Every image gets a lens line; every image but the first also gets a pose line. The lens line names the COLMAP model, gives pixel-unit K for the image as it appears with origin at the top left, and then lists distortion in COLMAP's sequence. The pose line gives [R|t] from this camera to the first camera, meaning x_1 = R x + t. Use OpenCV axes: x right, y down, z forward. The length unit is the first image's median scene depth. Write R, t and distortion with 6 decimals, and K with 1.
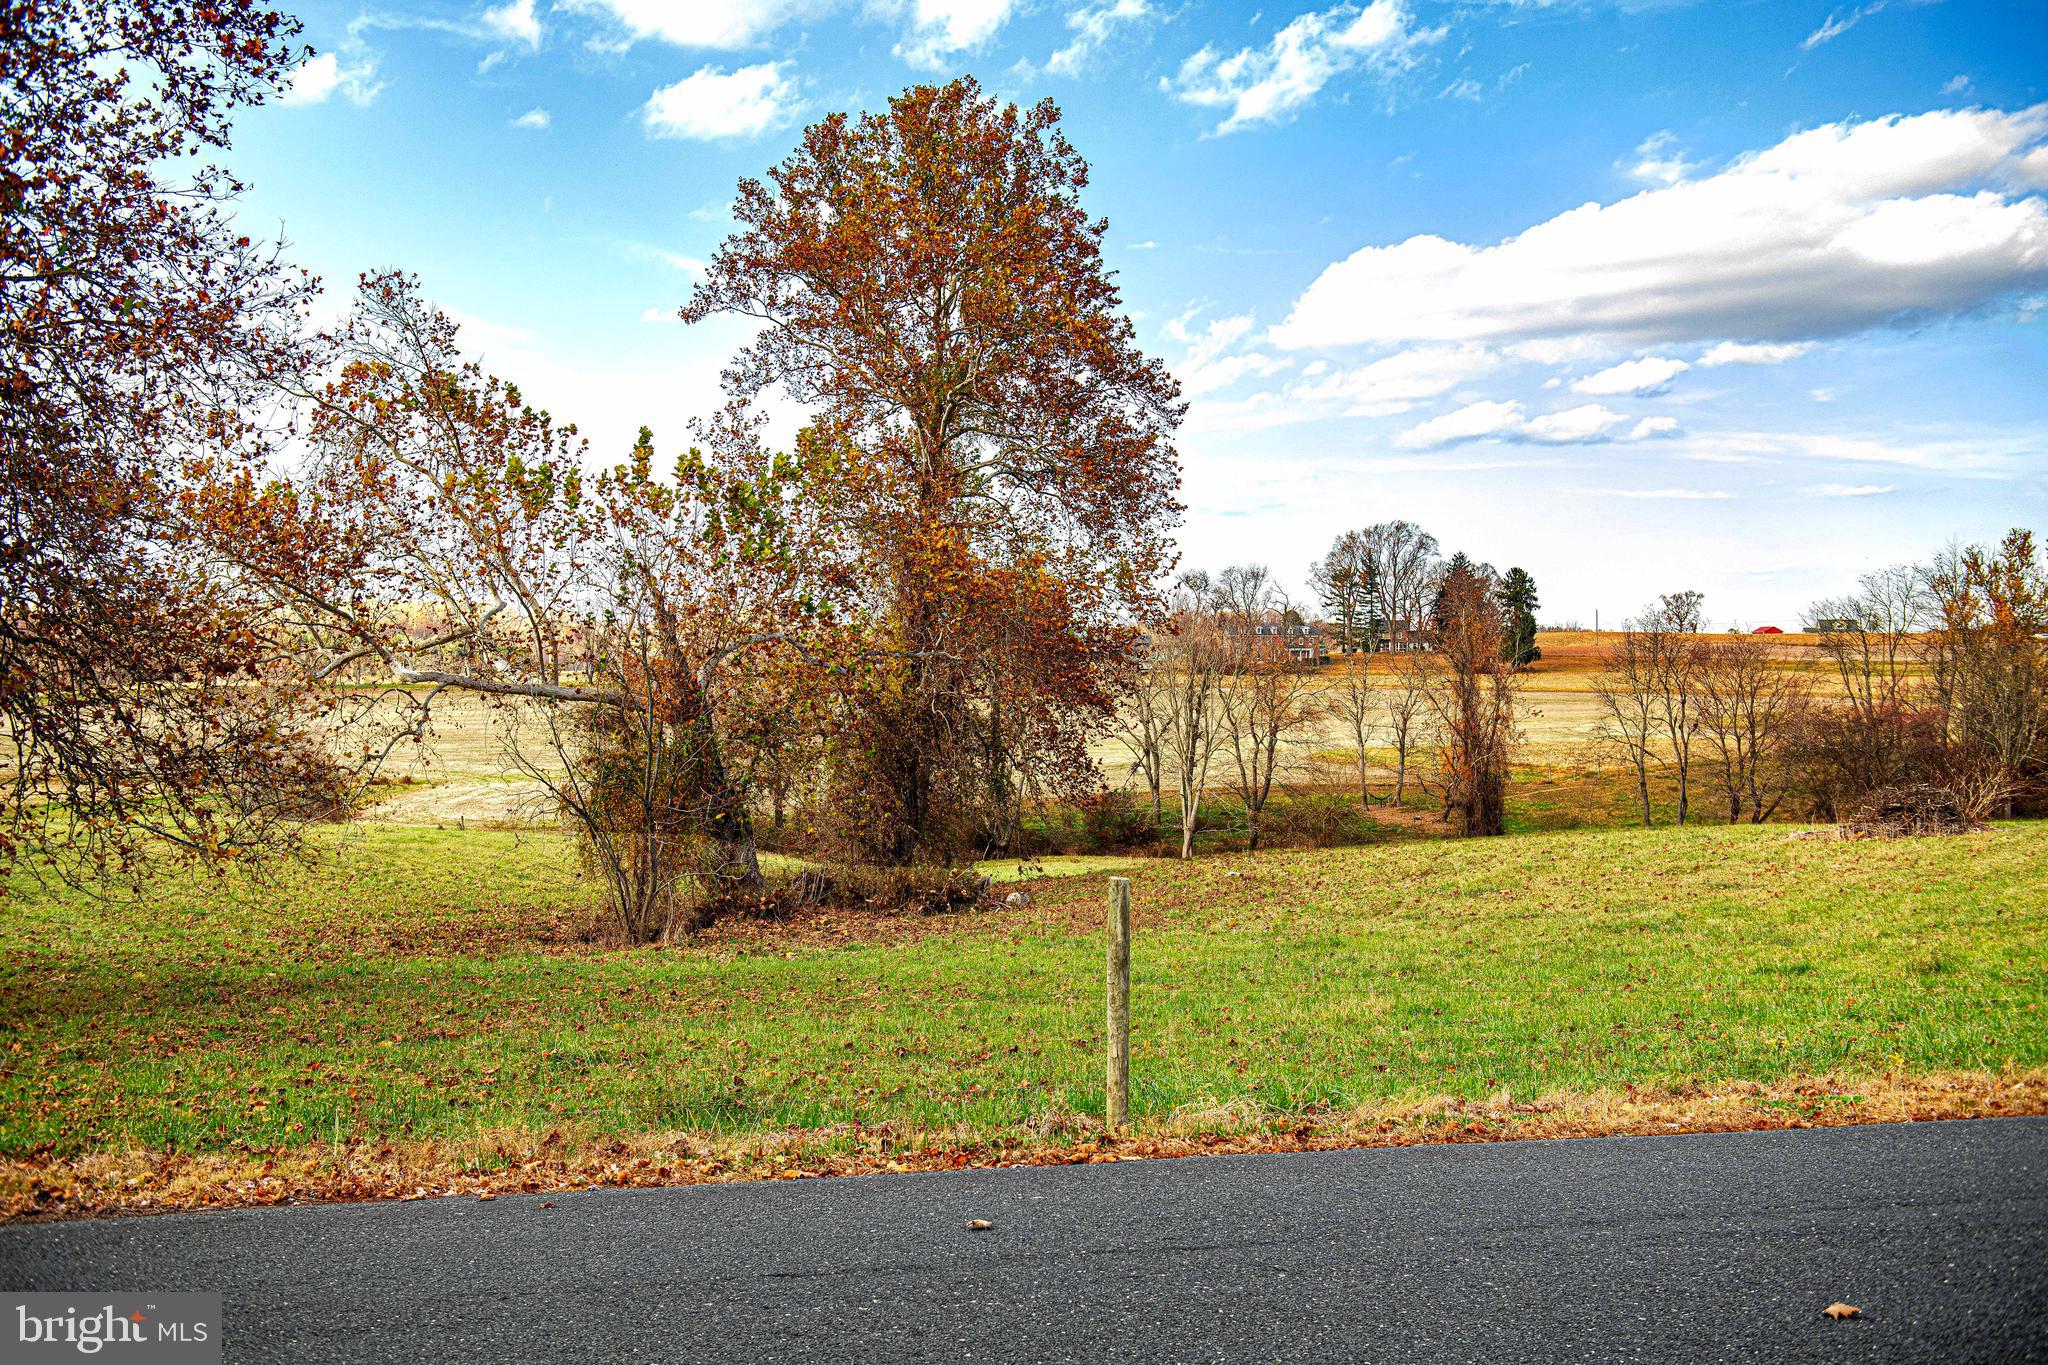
lens RADIAL K [[2065.4, 0, 1024.0], [0, 2065.4, 682.5], [0, 0, 1]] dist [0.020711, 0.005539]
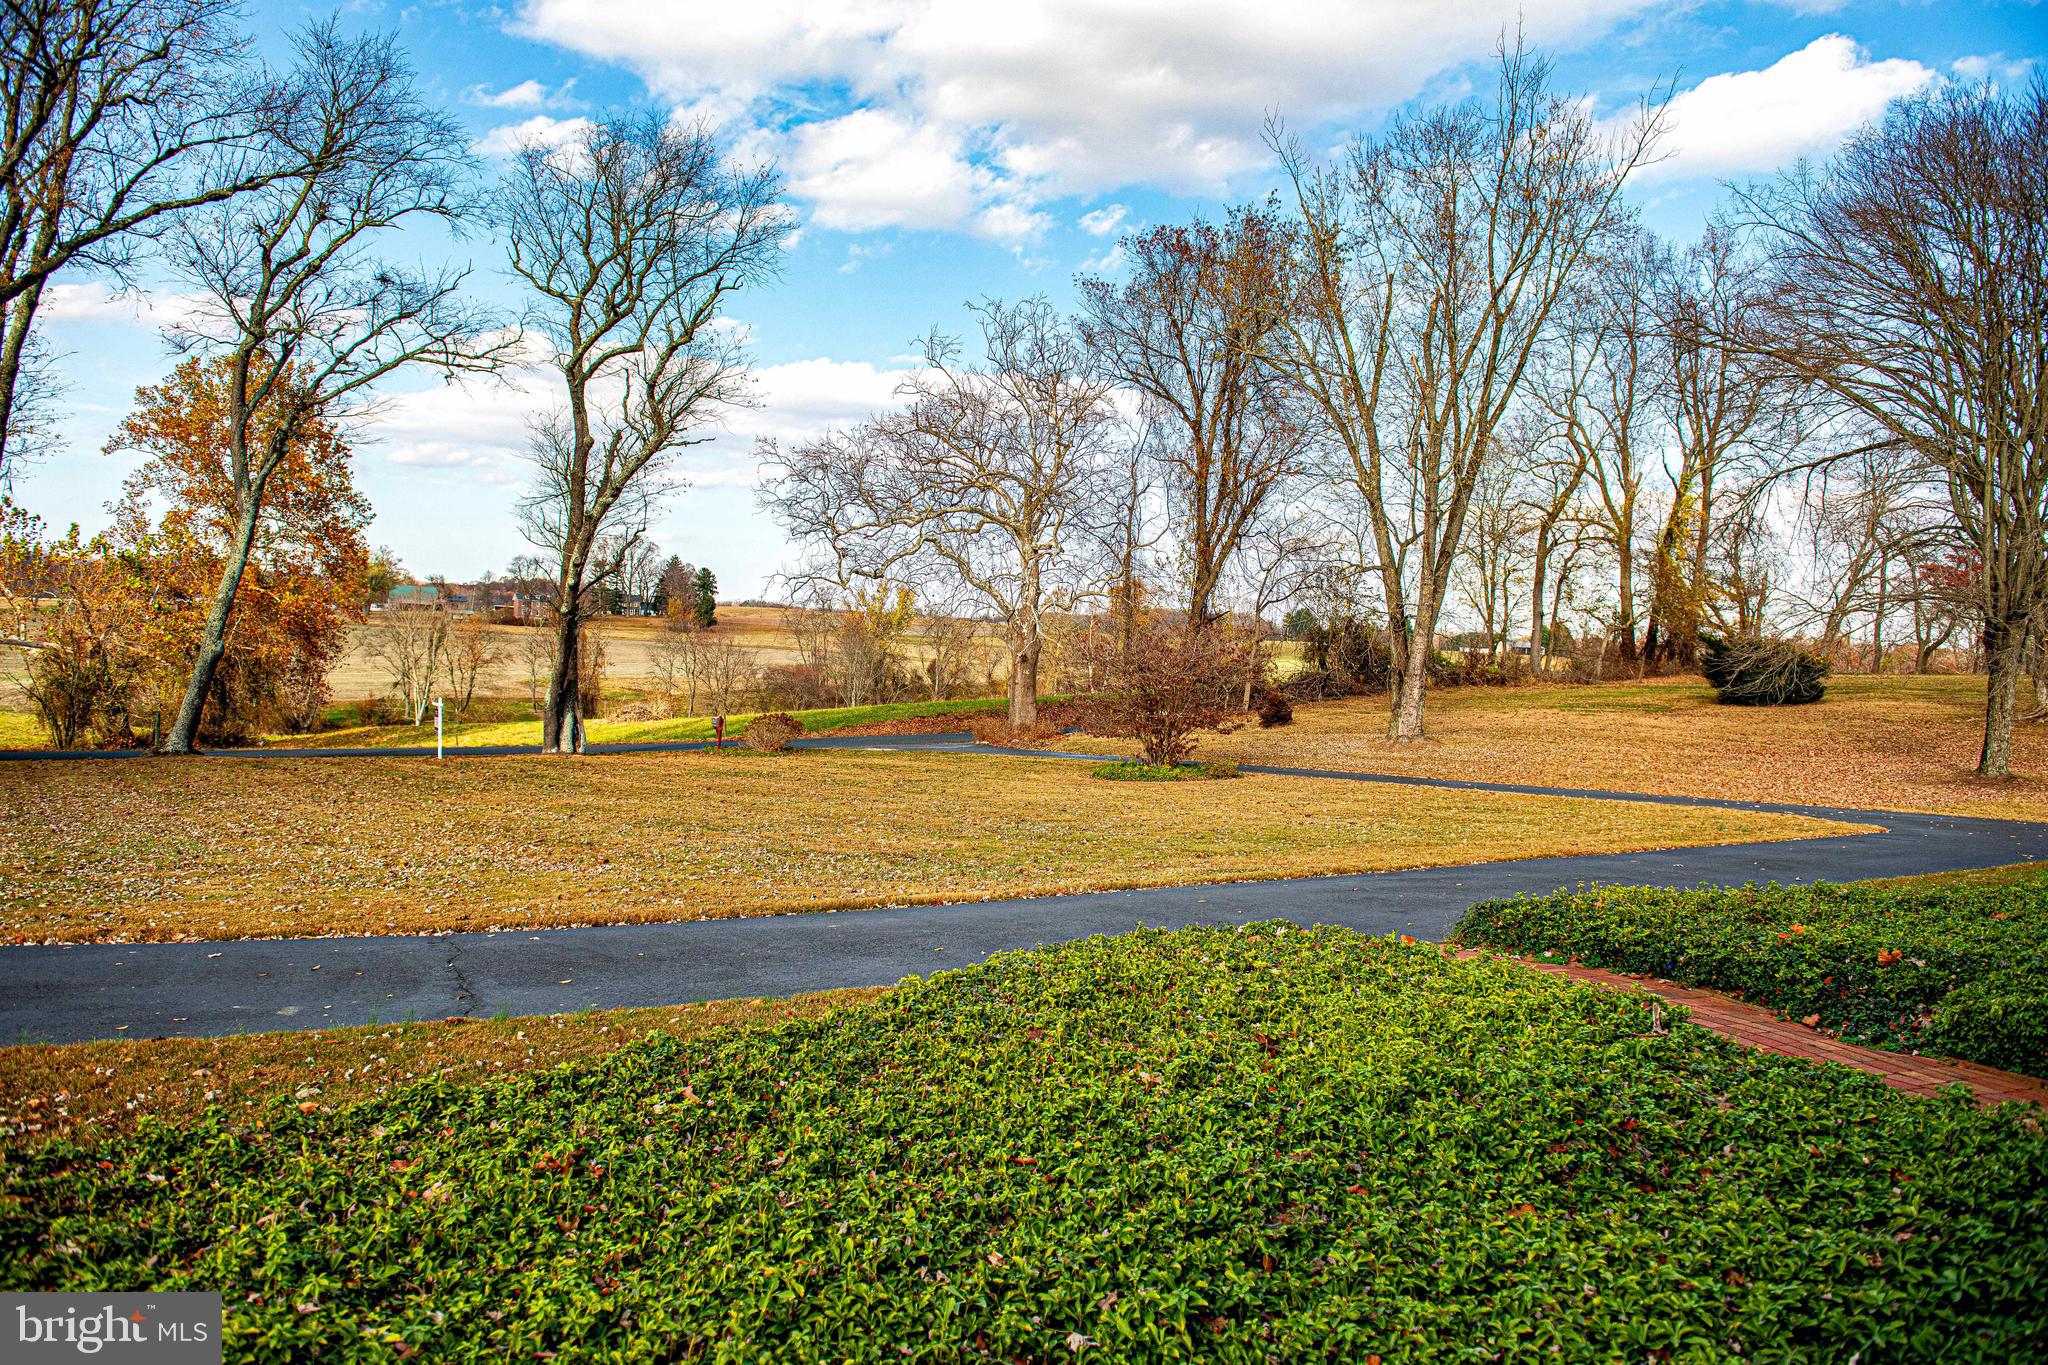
lens RADIAL K [[1359.5, 0, 1024.0], [0, 1359.5, 682.5], [0, 0, 1]] dist [-0.053512, -0.002559]
pose [[0.904251, 0.032593, 0.425755, 0.099690], [-0.047748, 0.998547, 0.024968, -0.029106], [-0.424323, -0.042906, 0.904494, -0.518809]]
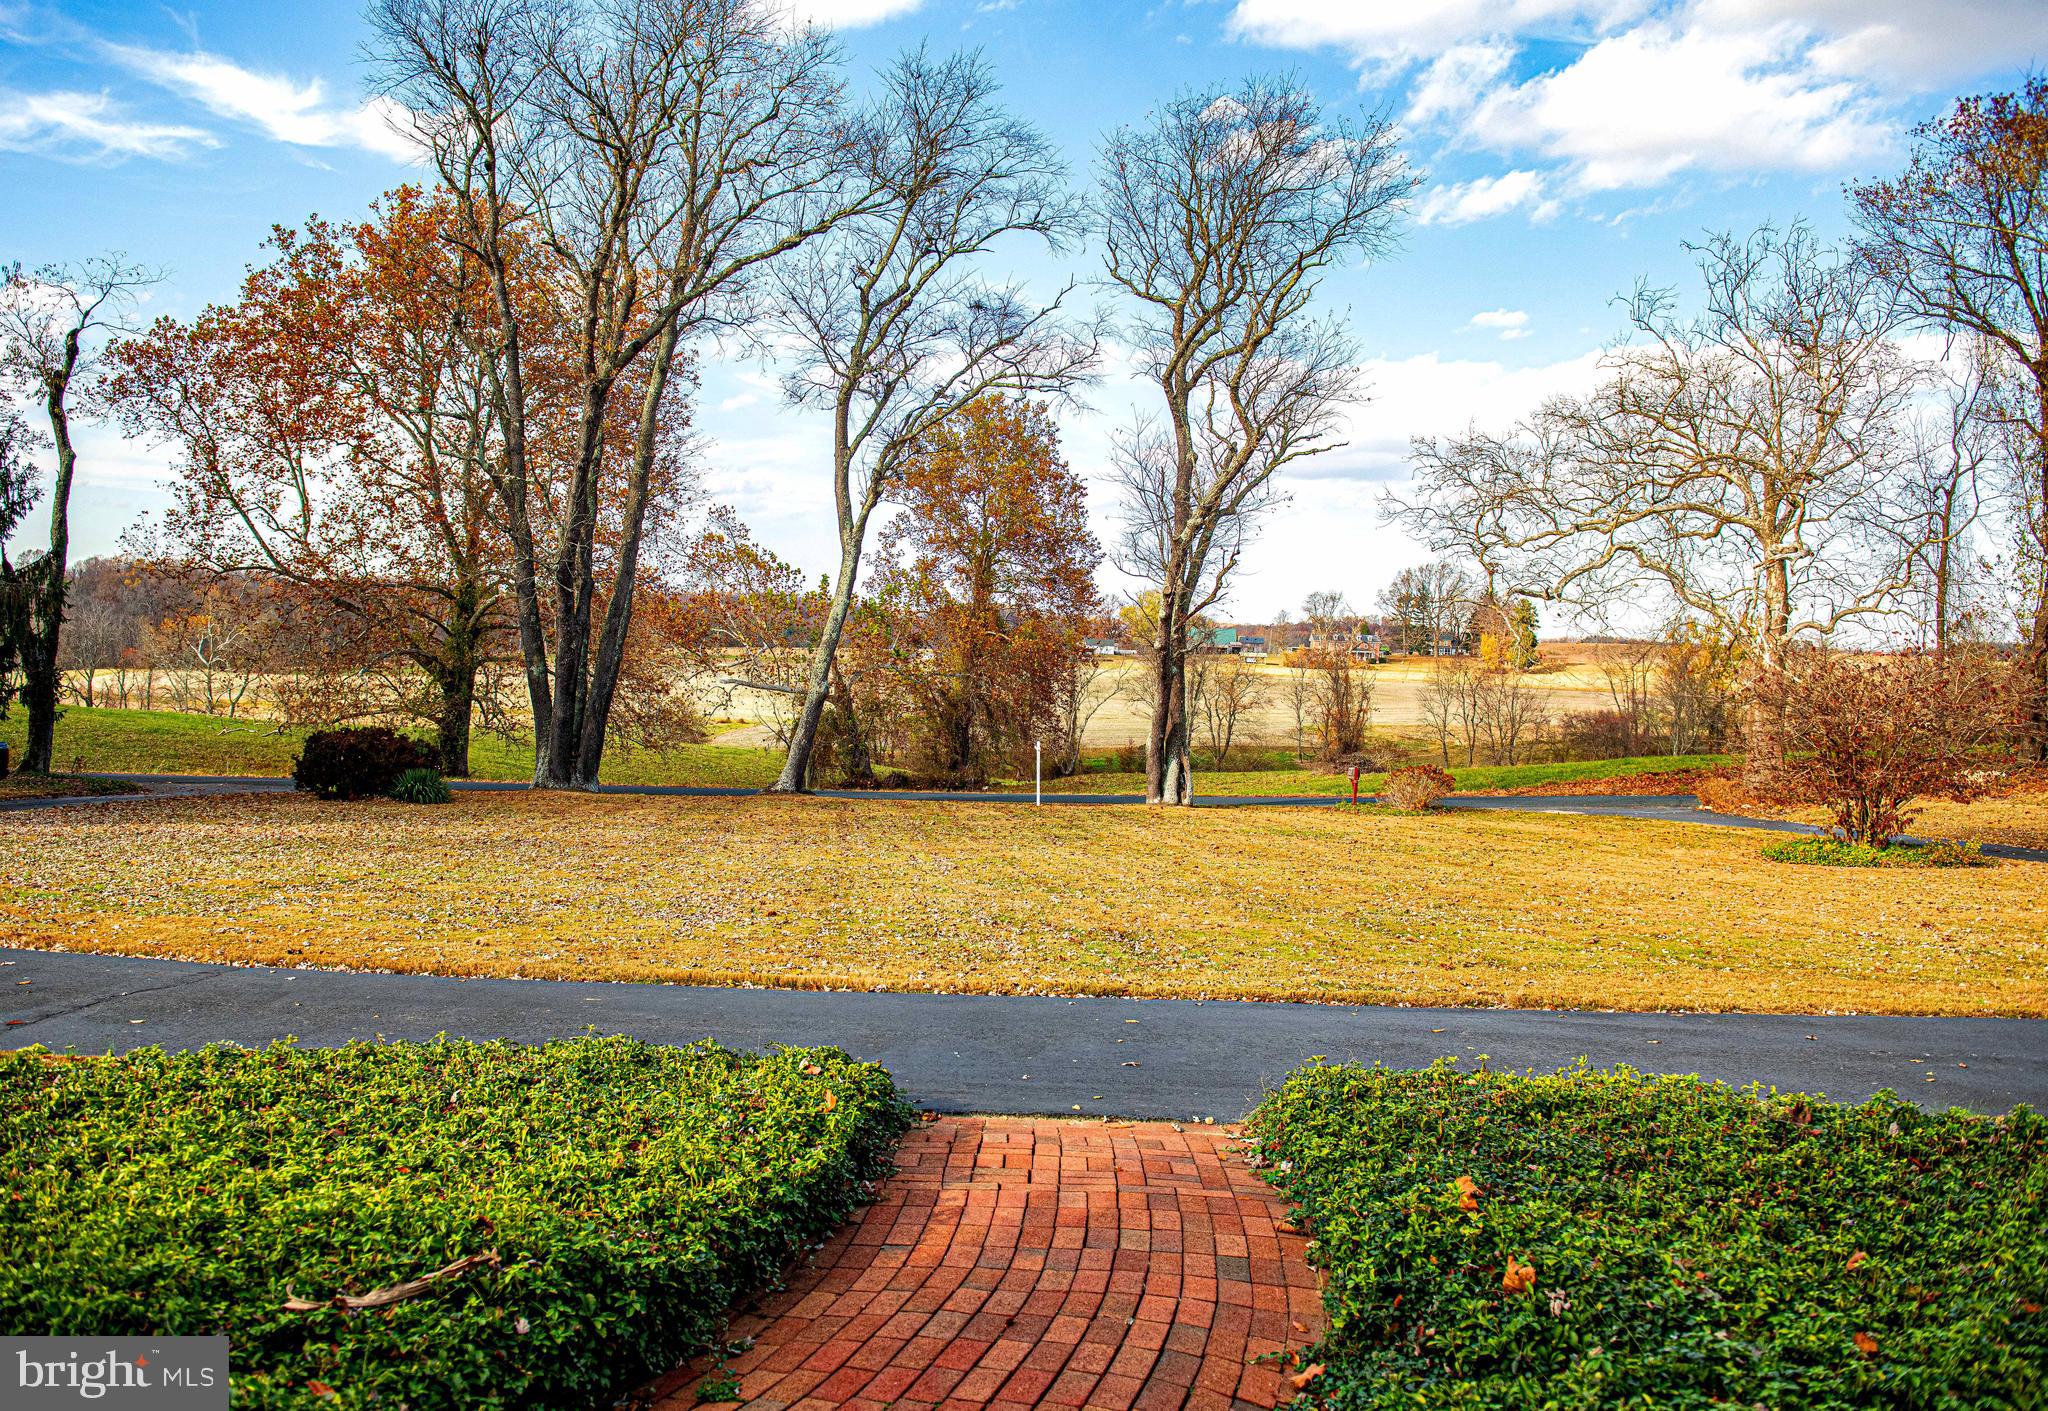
lens RADIAL K [[1542.5, 0, 1024.1], [0, 1542.5, 707.4], [0, 0, 1]] dist [-0.038747, -0.002685]
pose [[0.992592, 0.037762, -0.115474, 0.179121], [-0.034224, 0.998886, 0.032477, -0.029894], [0.116572, -0.028285, 0.992779, -0.511548]]
